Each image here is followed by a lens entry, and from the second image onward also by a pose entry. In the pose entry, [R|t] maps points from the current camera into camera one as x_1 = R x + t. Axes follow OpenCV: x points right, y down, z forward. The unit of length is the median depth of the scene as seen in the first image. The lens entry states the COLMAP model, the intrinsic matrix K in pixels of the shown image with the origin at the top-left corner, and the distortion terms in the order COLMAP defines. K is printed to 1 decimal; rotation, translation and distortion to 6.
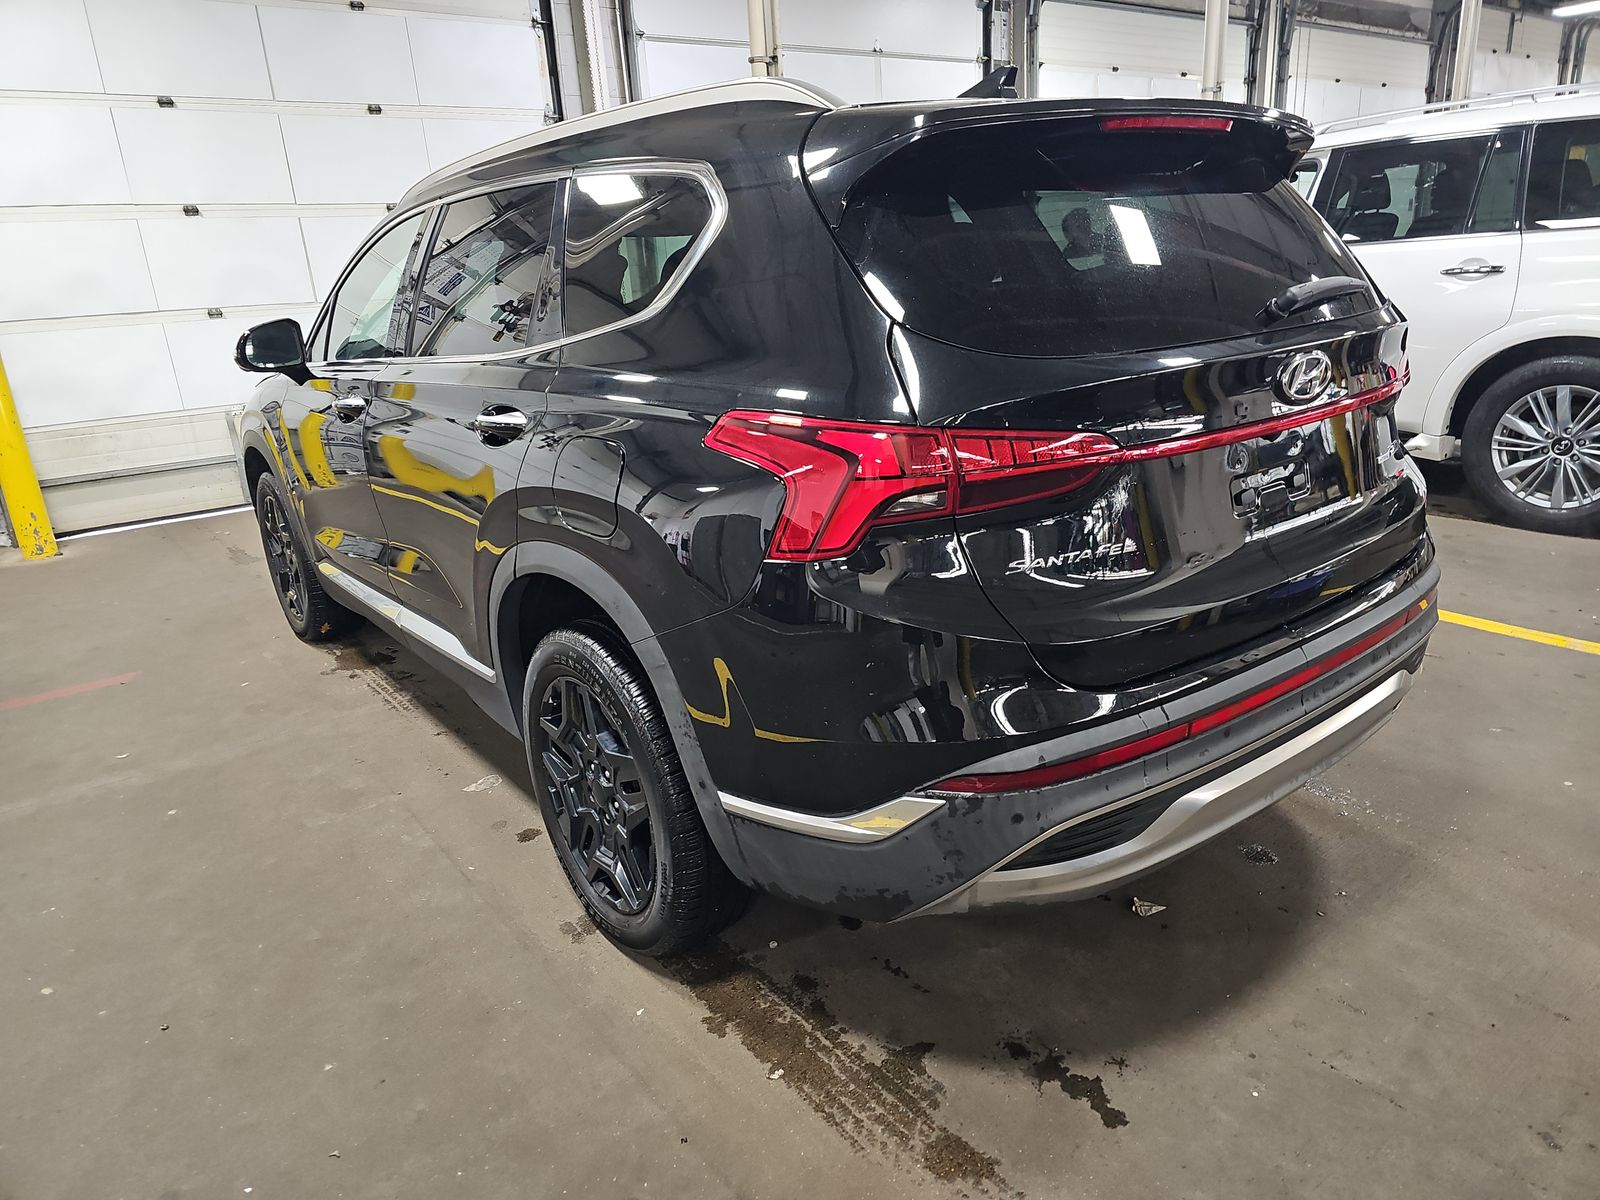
lens RADIAL K [[1052.1, 0, 800.0], [0, 1052.1, 600.0], [0, 0, 1]] dist [0.028418, -0.004944]
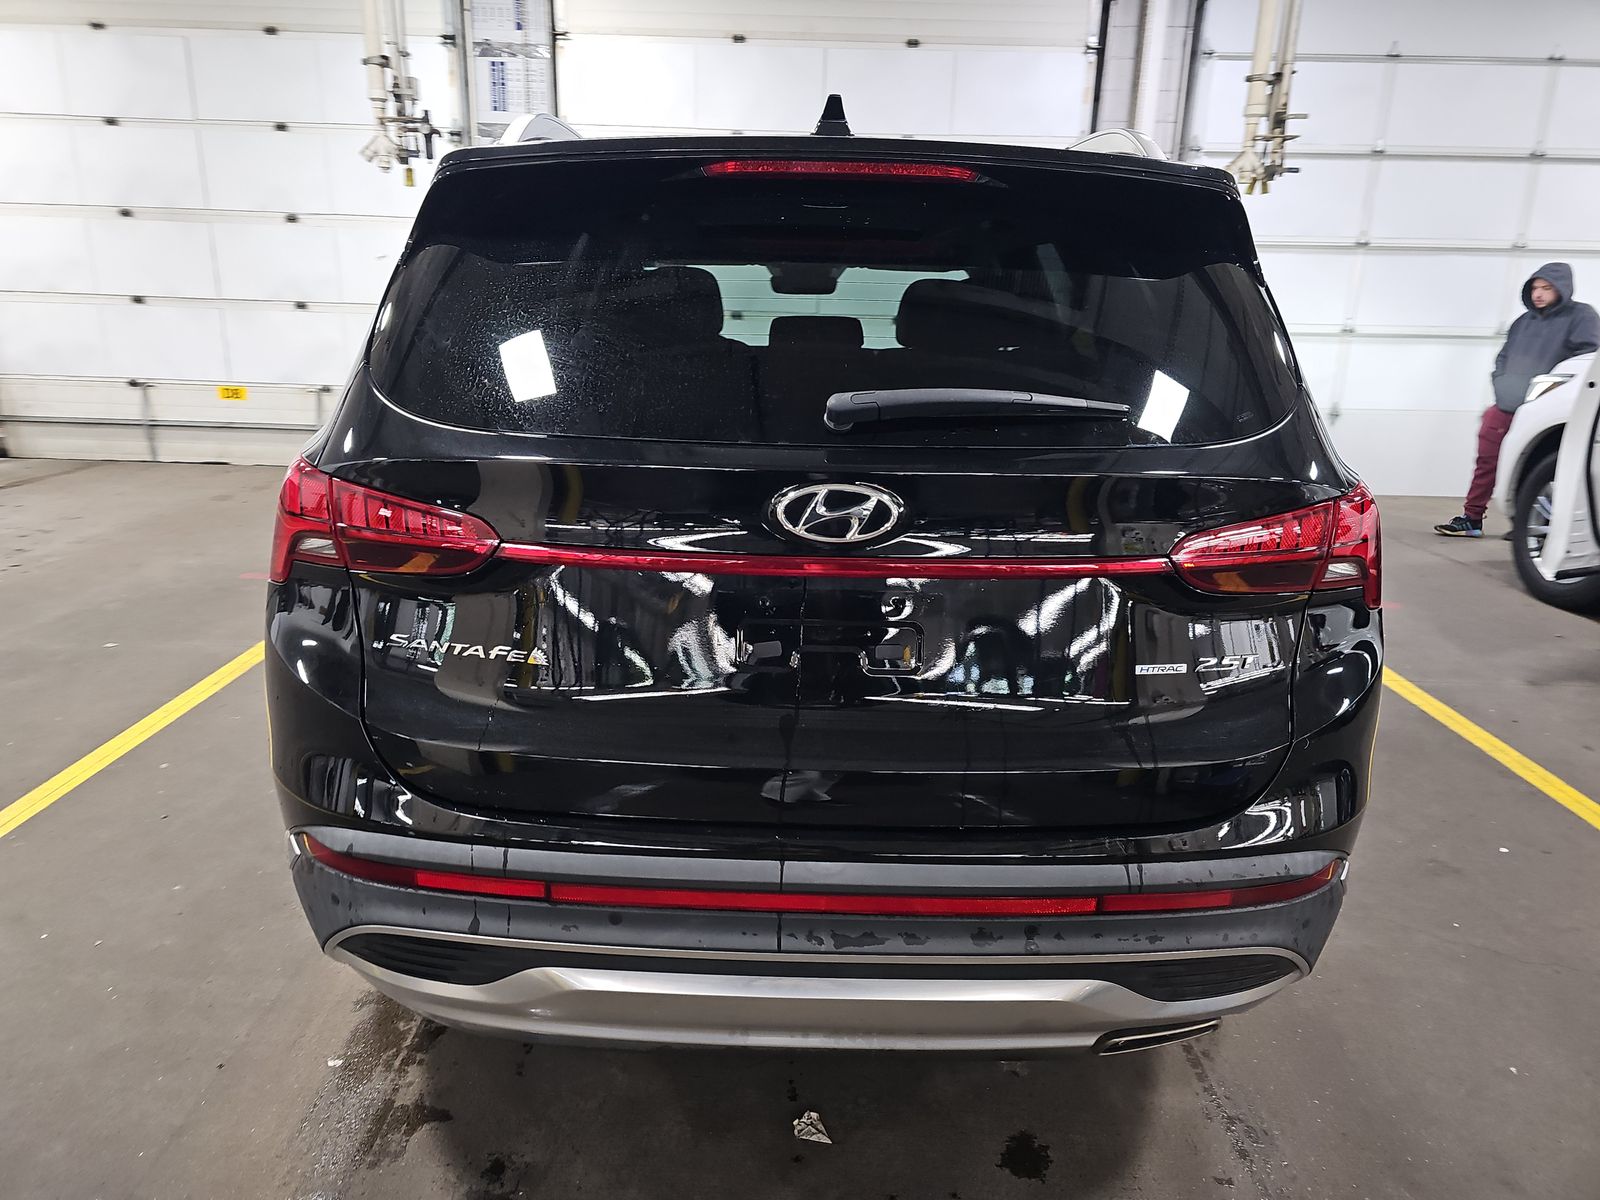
lens RADIAL K [[1052.1, 0, 800.0], [0, 1052.1, 600.0], [0, 0, 1]] dist [0.028418, -0.004944]
pose [[0.781390, 0.248131, -0.572592, 0.861666], [-0.258277, 0.963866, 0.065230, -0.186680], [0.568087, 0.096917, 0.817242, 0.374782]]
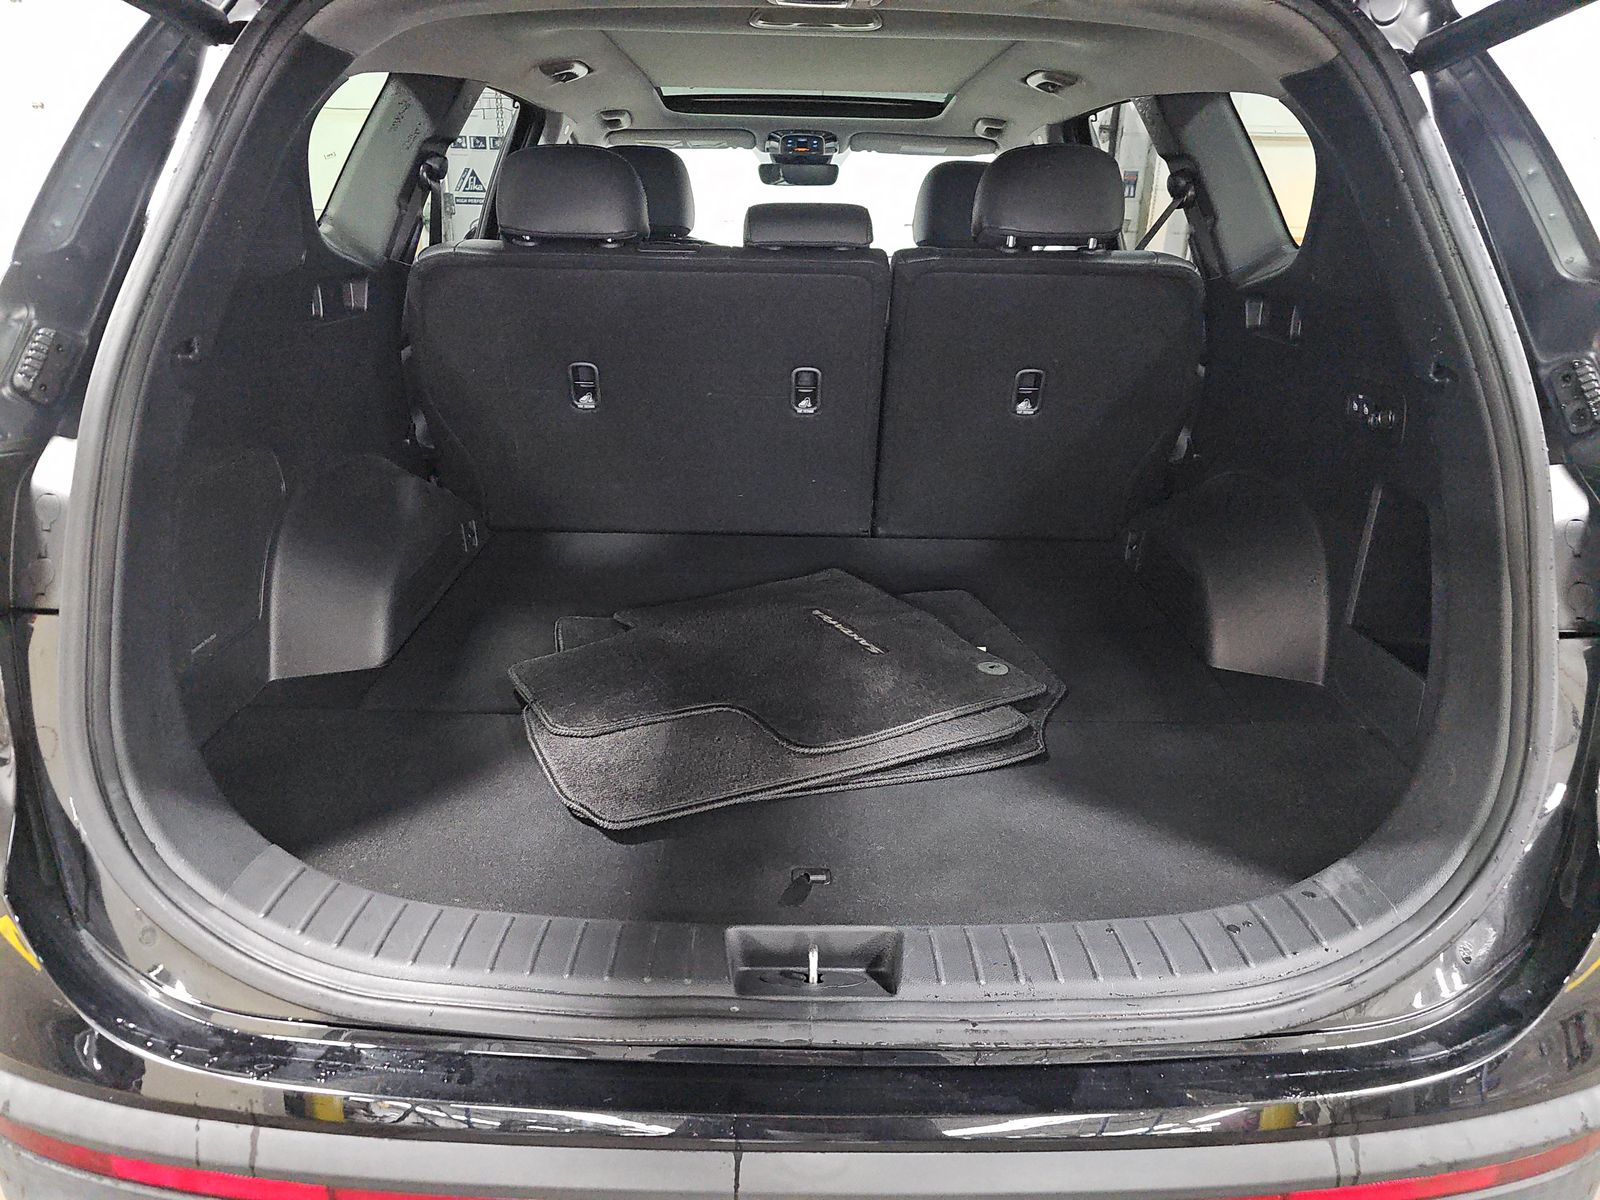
lens RADIAL K [[1052.1, 0, 800.0], [0, 1052.1, 600.0], [0, 0, 1]] dist [0.028418, -0.004944]
pose [[0.778733, 0.287899, -0.557396, 0.662895], [-0.252531, 0.957175, 0.141579, -0.237888], [0.574285, 0.030508, 0.818086, 0.655416]]
